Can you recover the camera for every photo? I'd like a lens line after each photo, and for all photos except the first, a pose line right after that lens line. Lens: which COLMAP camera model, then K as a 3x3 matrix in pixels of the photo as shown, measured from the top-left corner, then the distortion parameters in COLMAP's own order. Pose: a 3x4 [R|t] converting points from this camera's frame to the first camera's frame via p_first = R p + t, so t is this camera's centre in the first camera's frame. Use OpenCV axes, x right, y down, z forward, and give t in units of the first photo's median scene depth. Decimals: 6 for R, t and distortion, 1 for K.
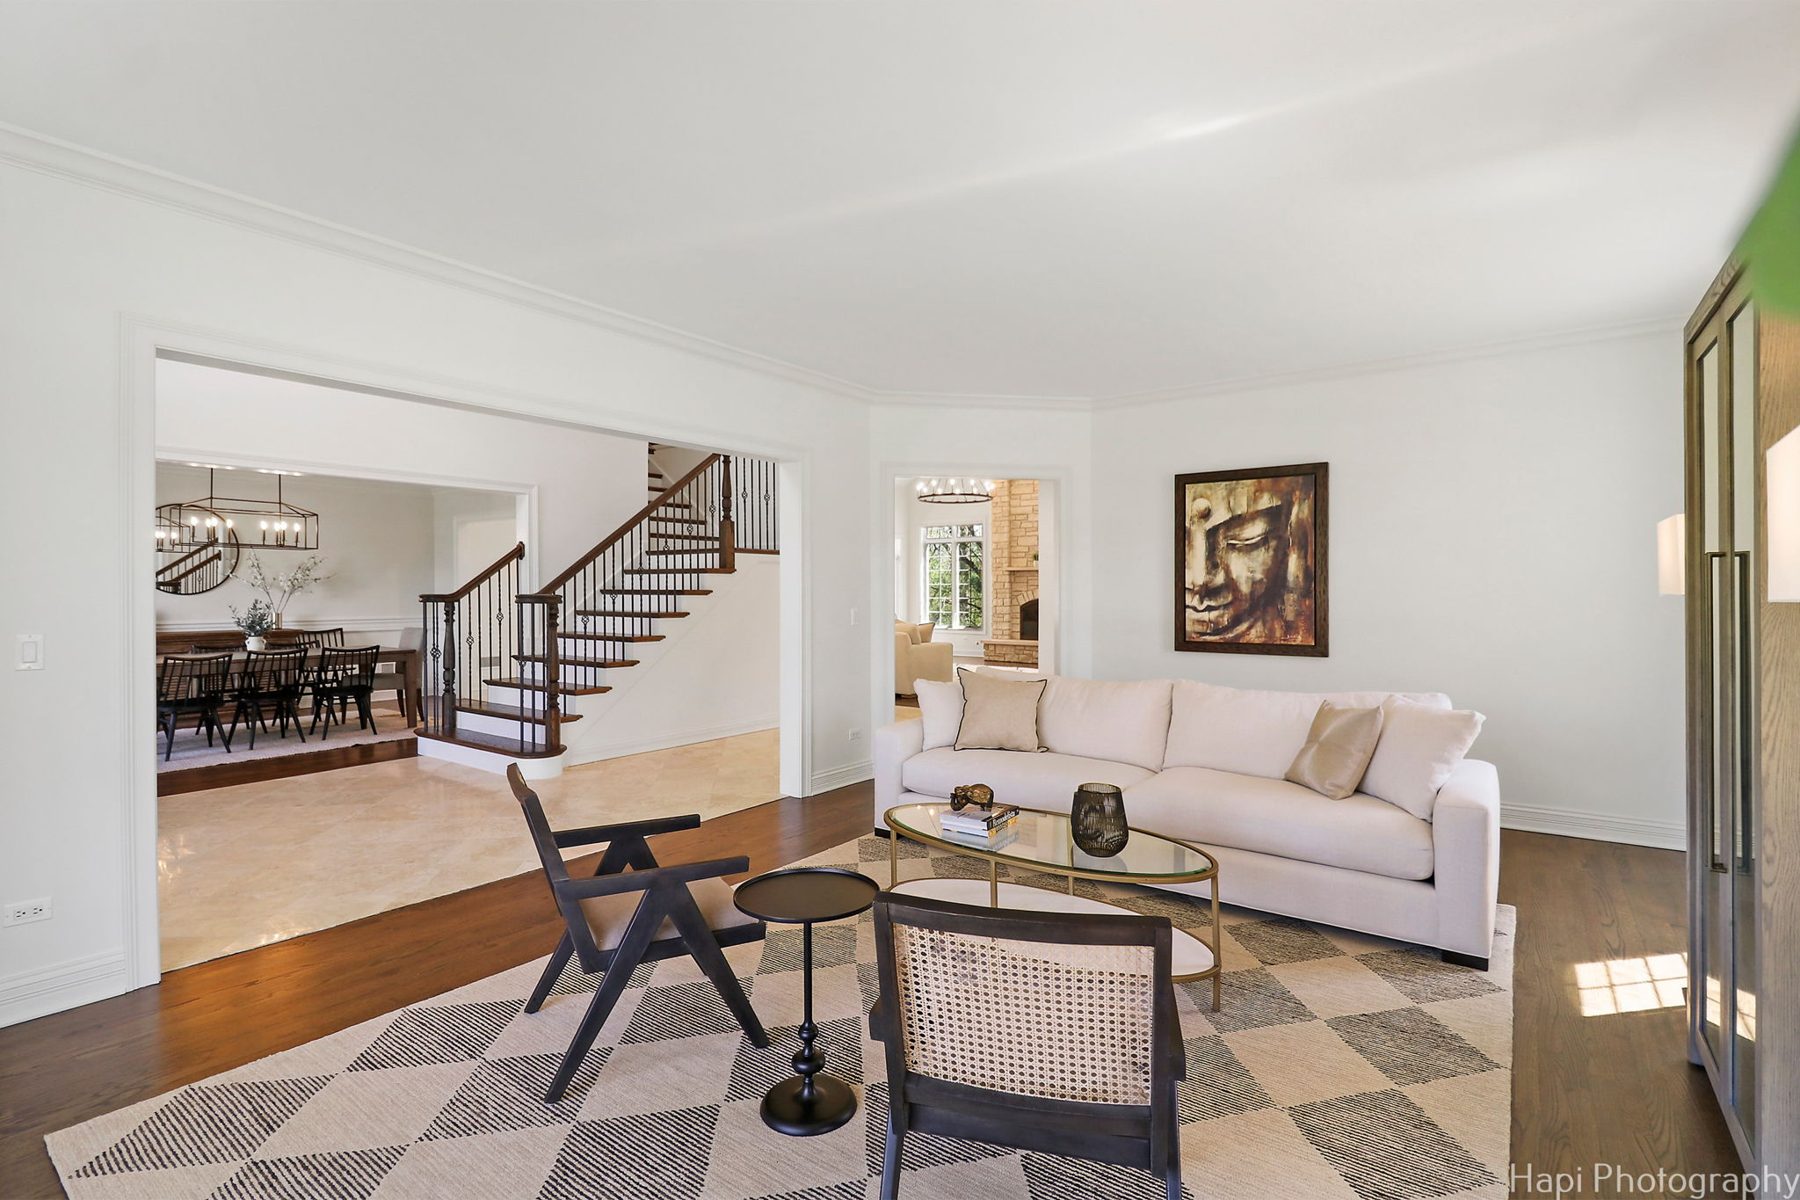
lens RADIAL K [[841.5, 0, 902.8], [0, 841.5, 593.2], [0, 0, 1]] dist [-0.004465, -0.000123]
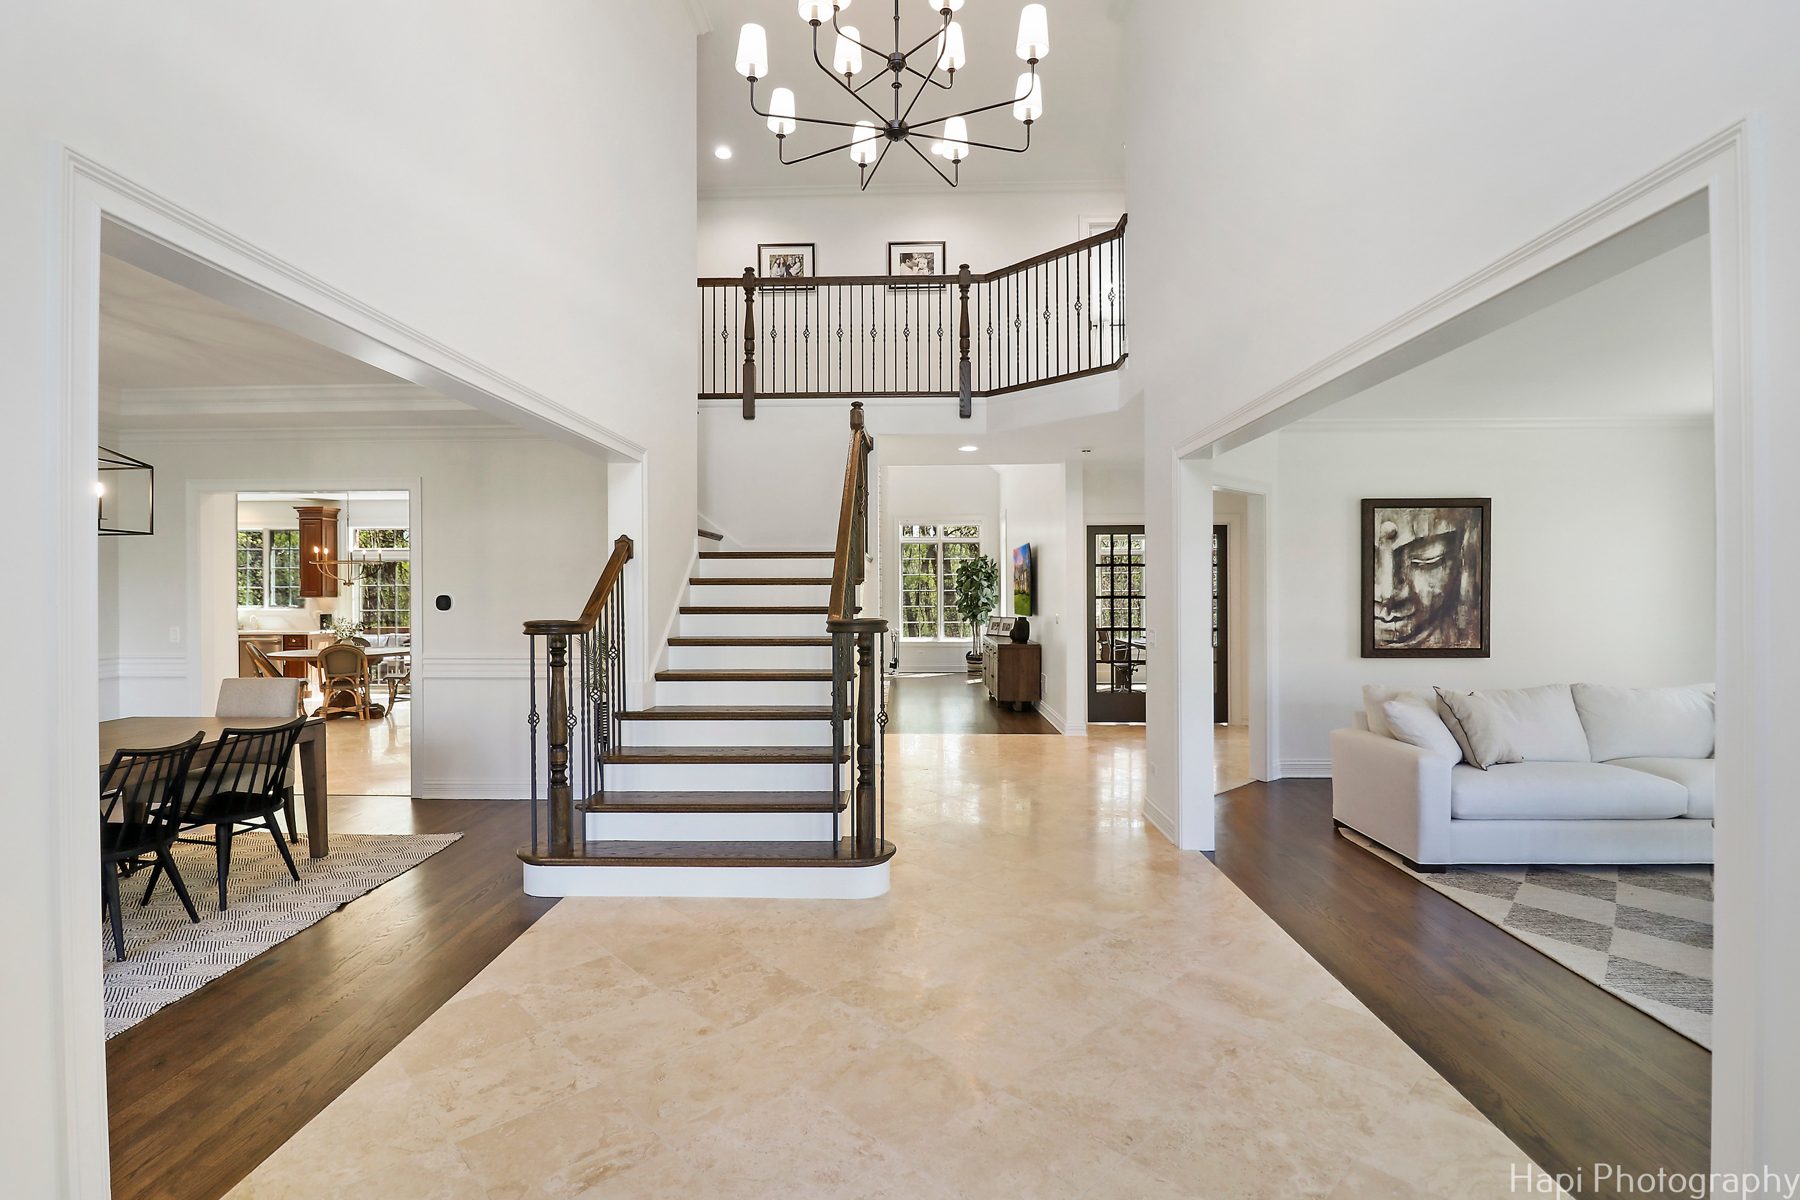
lens RADIAL K [[841.5, 0, 896.1], [0, 841.5, 599.6], [0, 0, 1]] dist [-0.004465, -0.000123]
pose [[0.824106, -0.009213, 0.566360, -0.849163], [0.004531, 0.999943, 0.009674, -0.022615], [-0.566417, -0.005406, 0.824101, 0.456168]]
